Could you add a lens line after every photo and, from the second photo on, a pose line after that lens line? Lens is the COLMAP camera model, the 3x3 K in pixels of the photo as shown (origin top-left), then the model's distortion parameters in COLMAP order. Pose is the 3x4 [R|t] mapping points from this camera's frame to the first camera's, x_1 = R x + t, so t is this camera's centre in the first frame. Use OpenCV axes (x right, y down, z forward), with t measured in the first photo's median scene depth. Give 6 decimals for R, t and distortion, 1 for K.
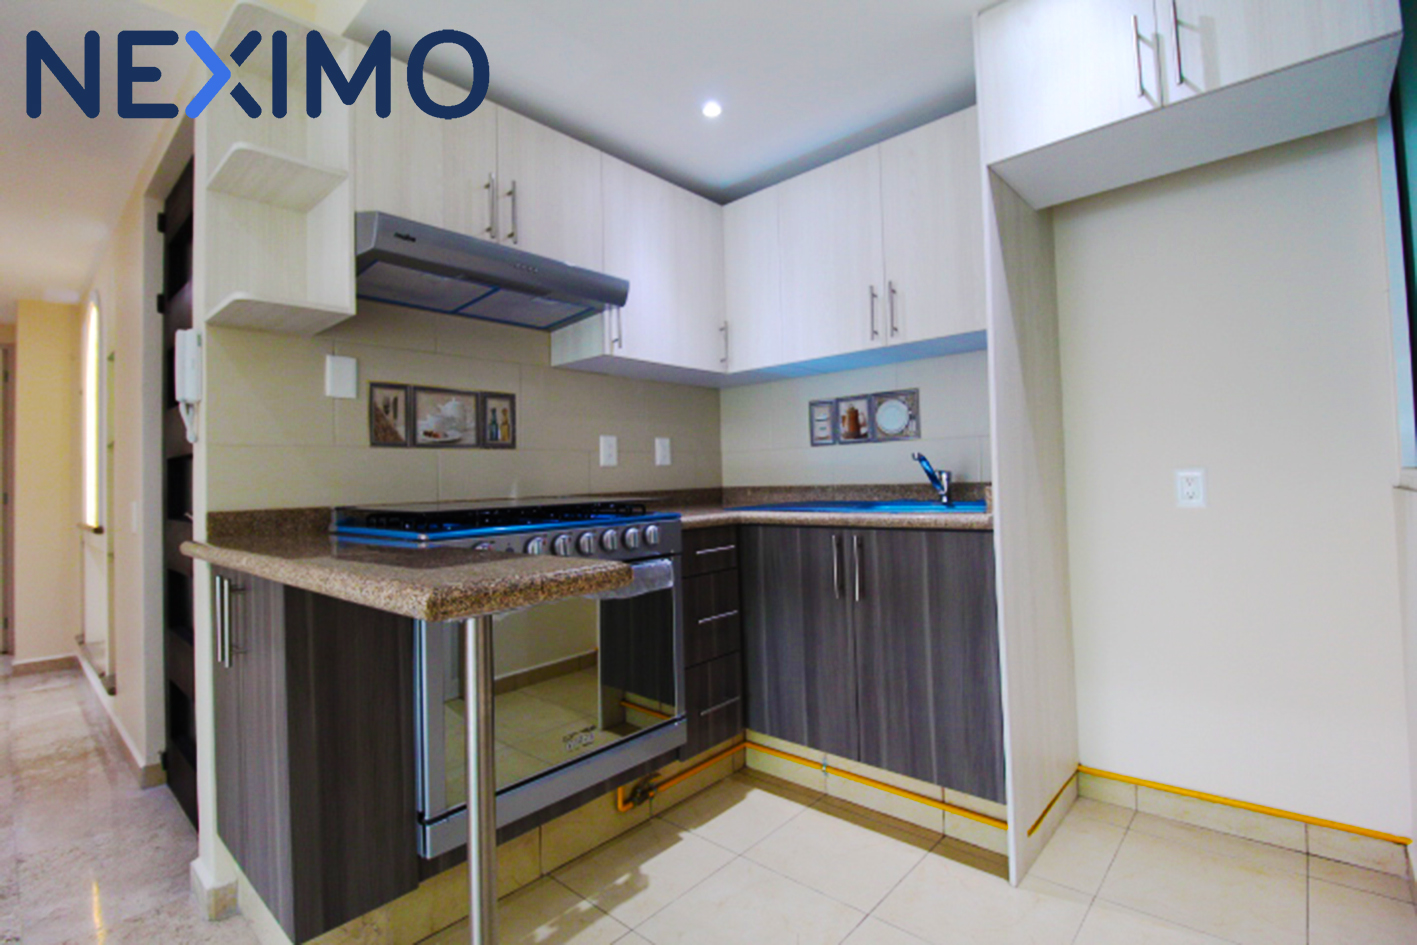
lens RADIAL K [[660.7, 0, 711.6], [0, 660.7, 459.2], [0, 0, 1]] dist [-0.004232, -0.002634]
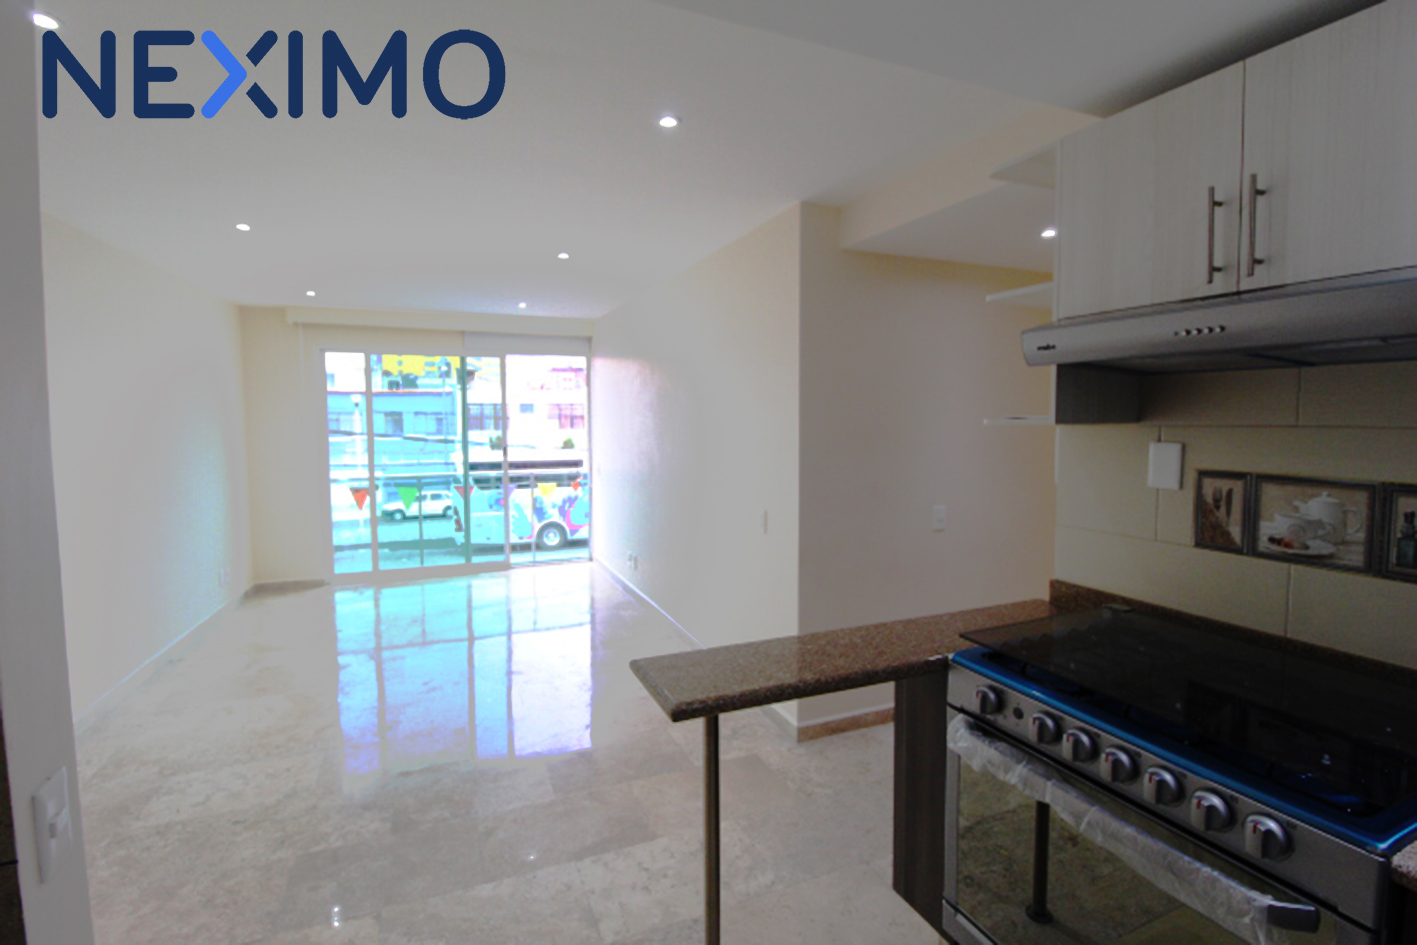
lens RADIAL K [[660.7, 0, 699.8], [0, 660.7, 461.6], [0, 0, 1]] dist [-0.004232, -0.002634]
pose [[-0.421956, 0.088733, -0.902264, 0.477682], [0.047728, 0.995993, 0.075631, -0.209614], [0.905359, -0.011151, -0.424500, 0.738691]]
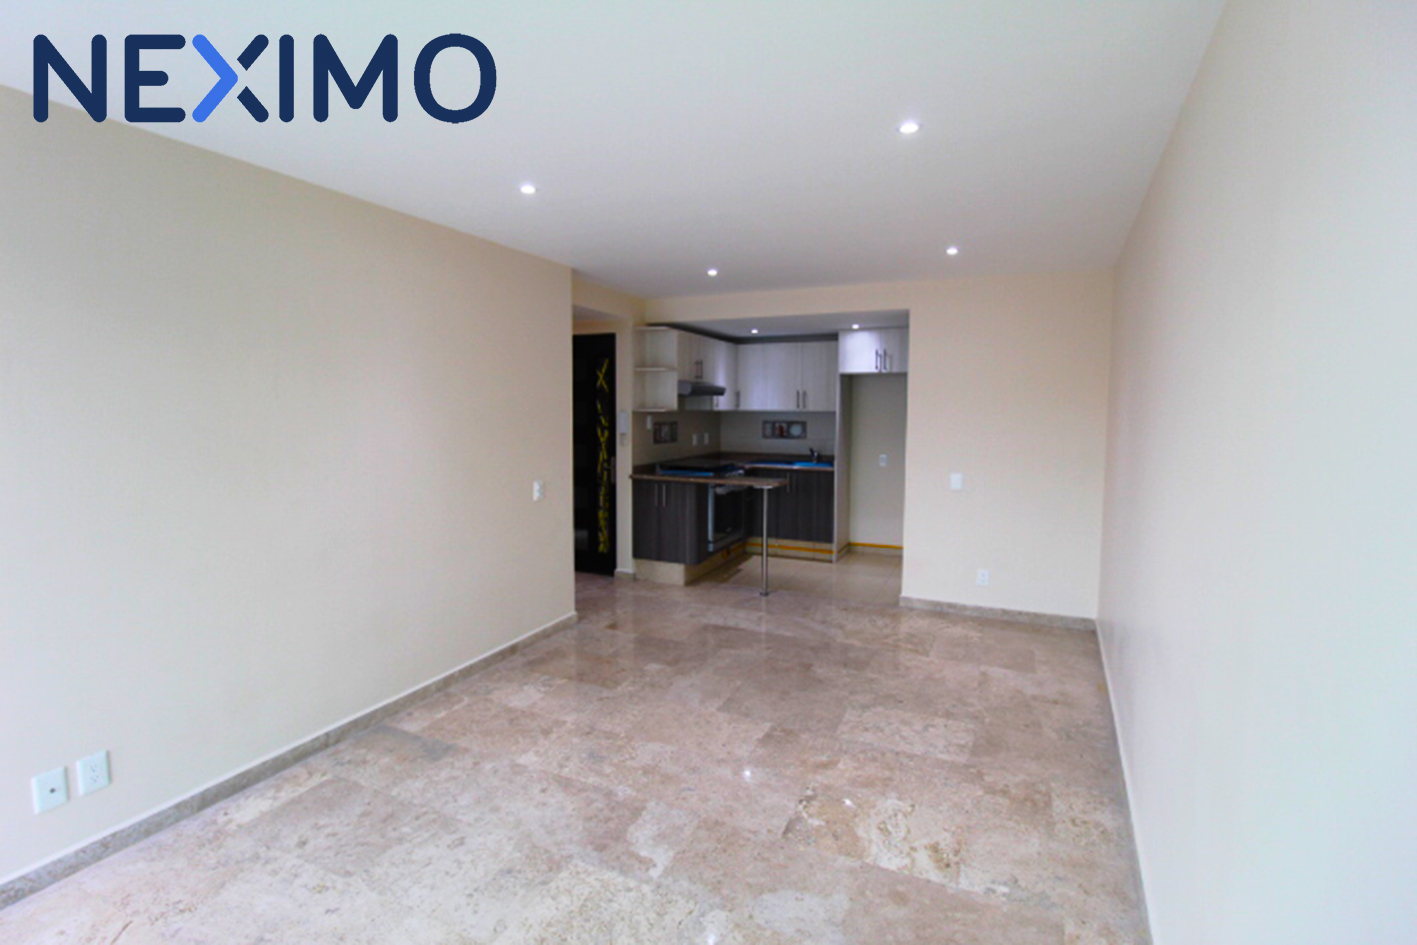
lens RADIAL K [[660.7, 0, 703.9], [0, 660.7, 472.0], [0, 0, 1]] dist [-0.004232, -0.002634]
pose [[0.951040, 0.002686, 0.309057, -1.176175], [-0.041699, 0.991934, 0.119697, -0.253510], [-0.306243, -0.126724, 0.943481, -1.886451]]
